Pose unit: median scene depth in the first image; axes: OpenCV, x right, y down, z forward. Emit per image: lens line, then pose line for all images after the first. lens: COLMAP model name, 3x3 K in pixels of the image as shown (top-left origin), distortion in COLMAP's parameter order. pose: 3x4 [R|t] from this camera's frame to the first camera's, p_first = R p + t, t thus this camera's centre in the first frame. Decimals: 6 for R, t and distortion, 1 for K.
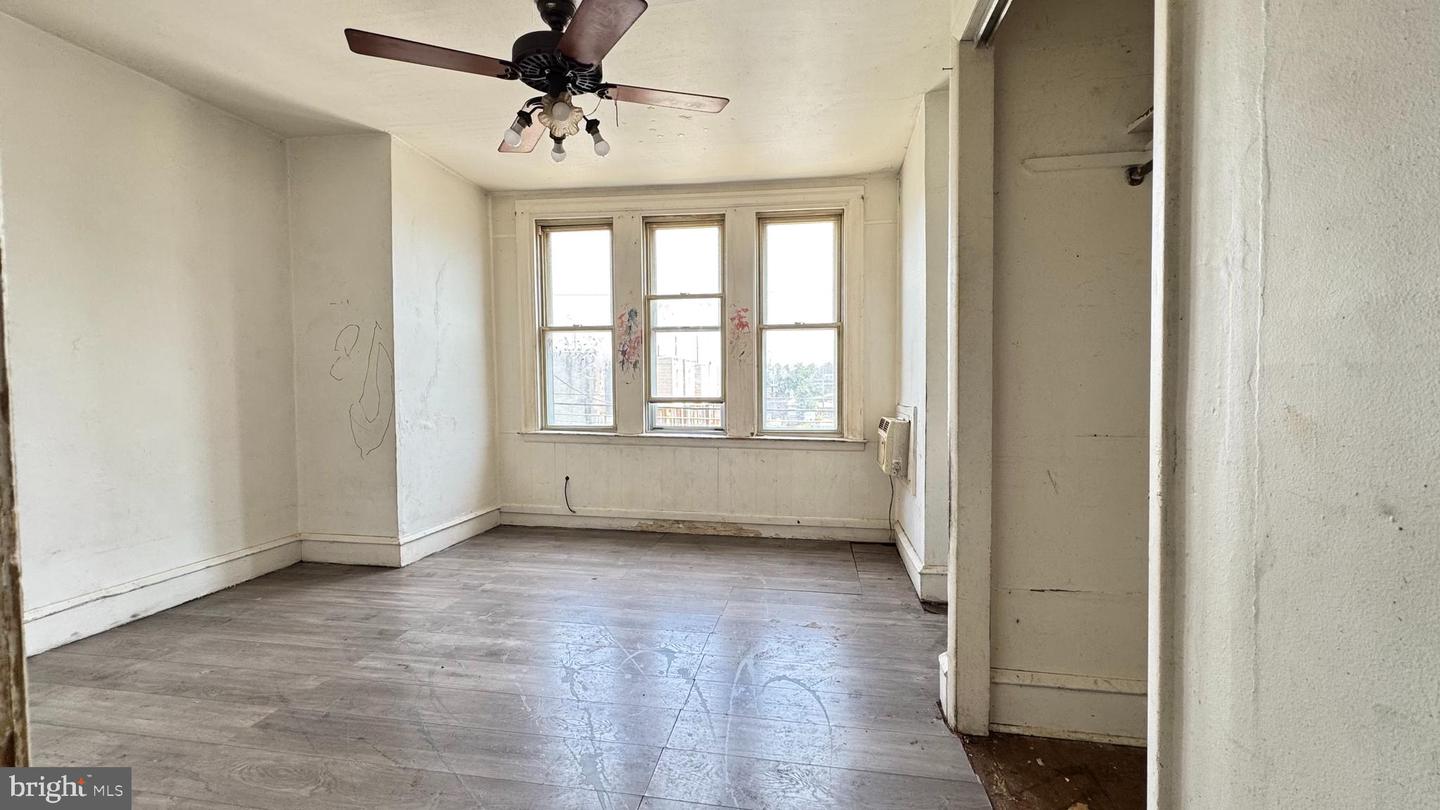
lens RADIAL K [[575.6, 0, 723.1], [0, 575.6, 405.8], [0, 0, 1]] dist [0.003128, 0.000053]
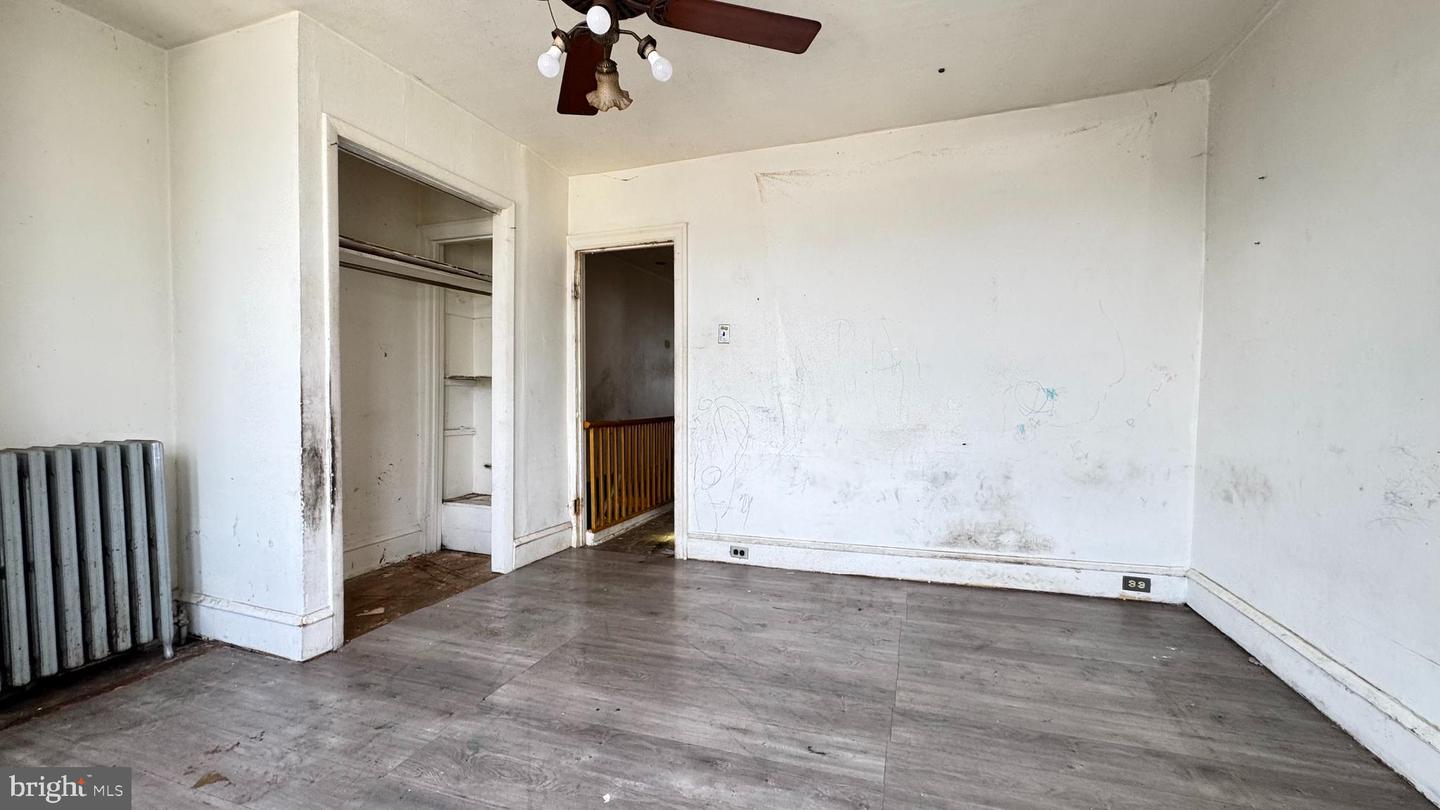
lens RADIAL K [[575.6, 0, 721.3], [0, 575.6, 405.8], [0, 0, 1]] dist [0.003128, 0.000053]
pose [[-0.984882, 0.000548, 0.173226, -0.580868], [0.012665, 0.997546, 0.068853, -0.056112], [-0.172764, 0.070006, -0.982472, 1.785299]]
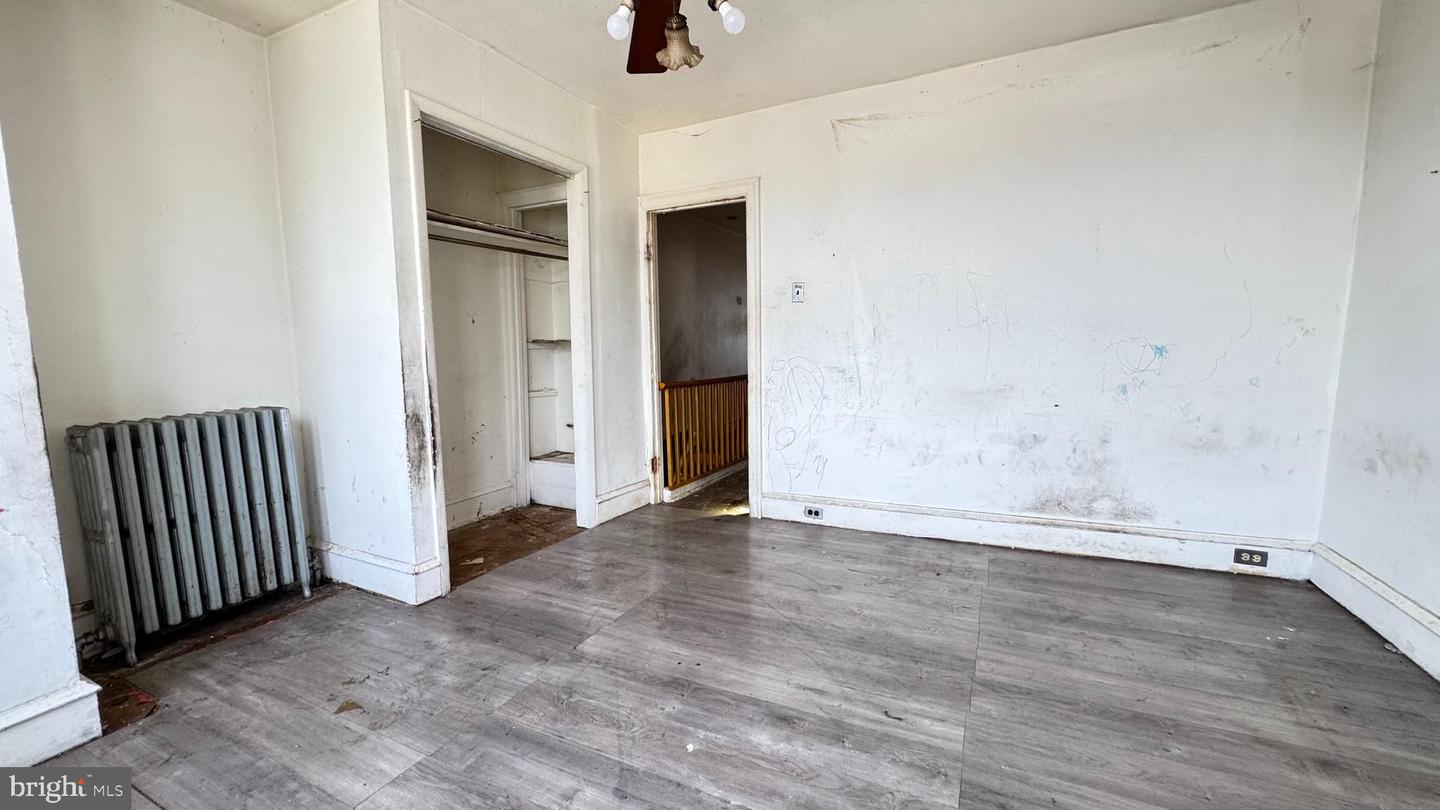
lens RADIAL K [[575.6, 0, 722.3], [0, 575.6, 404.7], [0, 0, 1]] dist [0.003128, 0.000053]
pose [[-0.956397, -0.010442, 0.291884, -0.574206], [0.033646, 0.988768, 0.145619, -0.078648], [-0.290126, 0.149091, -0.945304, 1.779048]]
